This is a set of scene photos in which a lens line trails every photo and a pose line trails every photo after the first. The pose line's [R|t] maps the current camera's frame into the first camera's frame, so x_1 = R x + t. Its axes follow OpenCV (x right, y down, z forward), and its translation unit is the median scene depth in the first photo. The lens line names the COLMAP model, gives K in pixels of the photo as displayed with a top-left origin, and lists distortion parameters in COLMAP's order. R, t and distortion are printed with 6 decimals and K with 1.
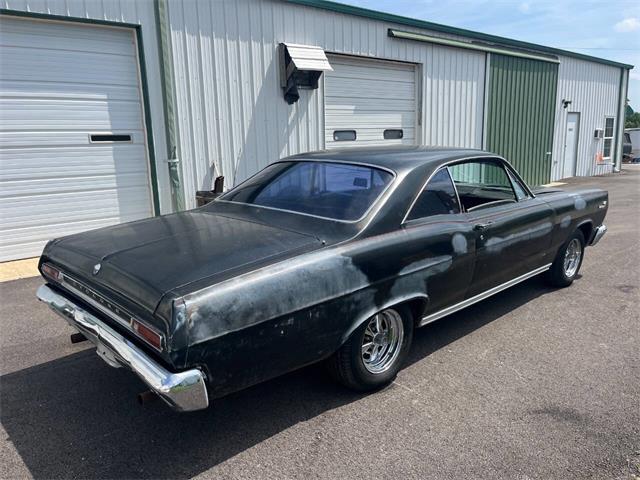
lens RADIAL K [[487.1, 0, 320.0], [0, 487.1, 240.0], [0, 0, 1]] dist [0.072077, -0.096870]
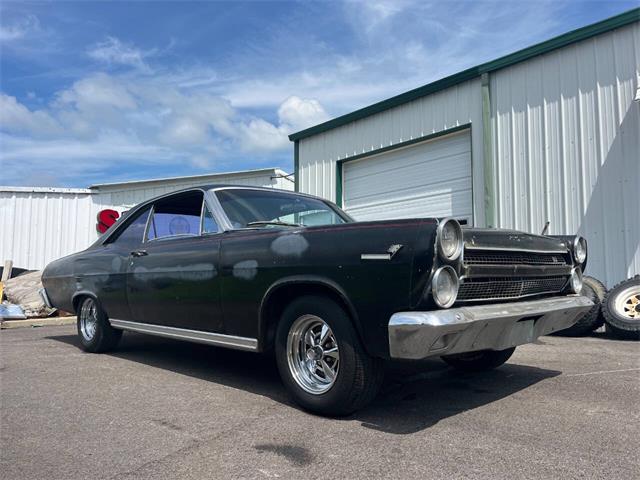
lens RADIAL K [[487.1, 0, 320.0], [0, 487.1, 240.0], [0, 0, 1]] dist [0.072077, -0.096870]
pose [[0.015566, -0.064583, -0.997791, 1.050626], [-0.193883, 0.978777, -0.066377, -0.047355], [0.980901, 0.194488, 0.002714, 1.021818]]
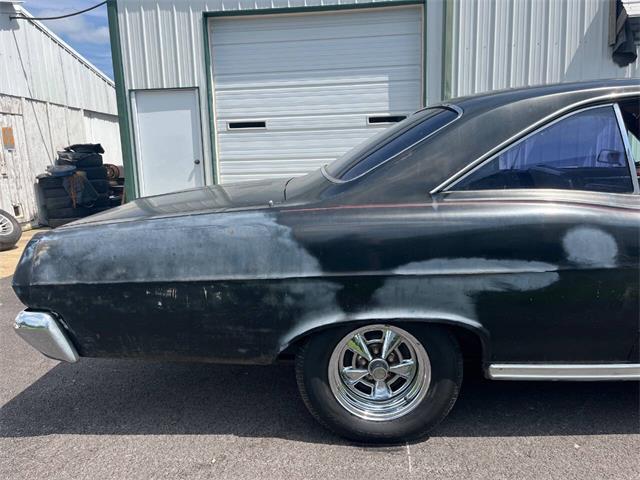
lens RADIAL K [[488.2, 0, 319.4], [0, 488.2, 235.2], [0, 0, 1]] dist [0.068639, -0.103230]
pose [[0.702337, 0.119147, -0.701803, 0.309094], [-0.127211, 0.991030, 0.040941, 0.007064], [0.700386, 0.060523, 0.711194, 0.293143]]
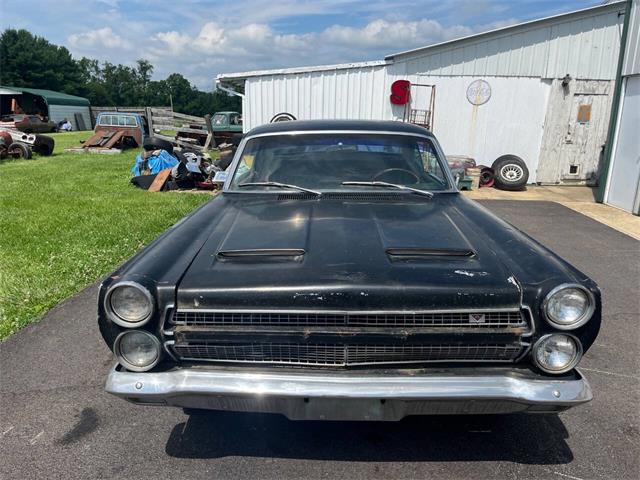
lens RADIAL K [[488.2, 0, 319.4], [0, 488.2, 235.2], [0, 0, 1]] dist [0.068639, -0.103230]
pose [[-0.706744, 0.184920, -0.682874, 0.776877], [-0.138235, 0.910535, 0.389637, -0.311282], [0.693832, 0.369771, -0.617953, 1.442920]]
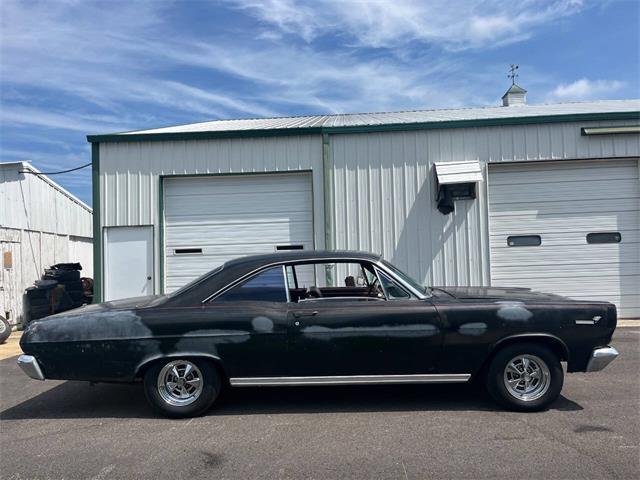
lens RADIAL K [[487.1, 0, 320.0], [0, 487.1, 240.0], [0, 0, 1]] dist [0.072077, -0.096870]
pose [[0.721858, -0.025948, -0.691555, 0.883024], [-0.125578, 0.977795, -0.167769, -0.008464], [0.680552, 0.207949, 0.702571, 0.107987]]
